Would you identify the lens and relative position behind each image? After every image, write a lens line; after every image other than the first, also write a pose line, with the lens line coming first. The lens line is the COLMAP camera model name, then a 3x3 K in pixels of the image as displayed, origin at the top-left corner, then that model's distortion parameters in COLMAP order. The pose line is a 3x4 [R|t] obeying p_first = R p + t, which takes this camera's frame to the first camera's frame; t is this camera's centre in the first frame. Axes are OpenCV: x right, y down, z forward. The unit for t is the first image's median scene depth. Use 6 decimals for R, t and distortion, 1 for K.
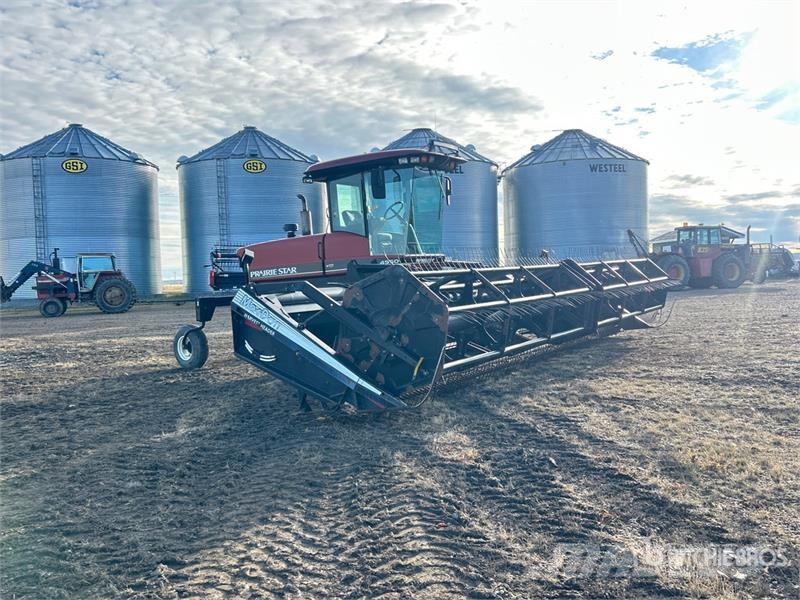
lens RADIAL K [[671.1, 0, 395.8], [0, 671.1, 299.2], [0, 0, 1]] dist [0.019635, 0.003564]
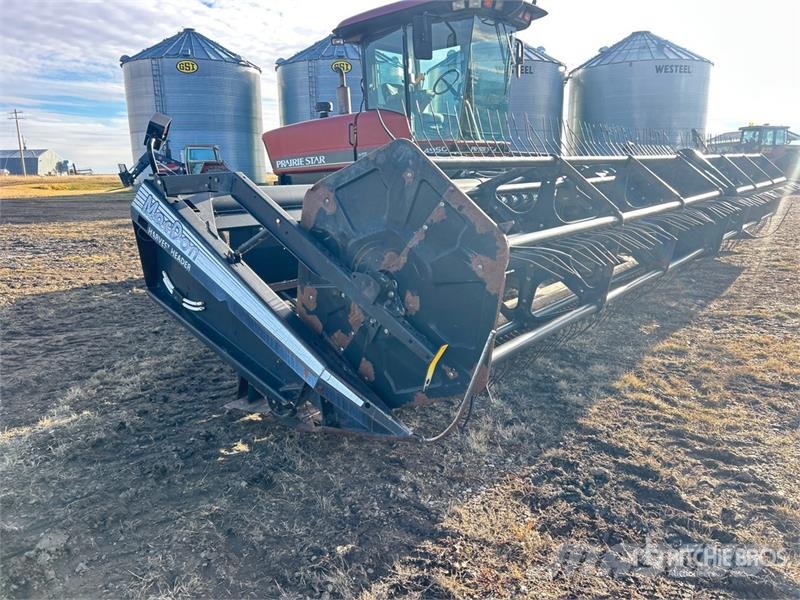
lens RADIAL K [[570.8, 0, 402.1], [0, 570.8, 296.8], [0, 0, 1]] dist [0.023879, -0.009051]
pose [[0.993925, 0.042068, -0.101702, 0.024587], [-0.022868, 0.982837, 0.183051, -0.009063], [0.107657, -0.179613, 0.977829, 0.314179]]
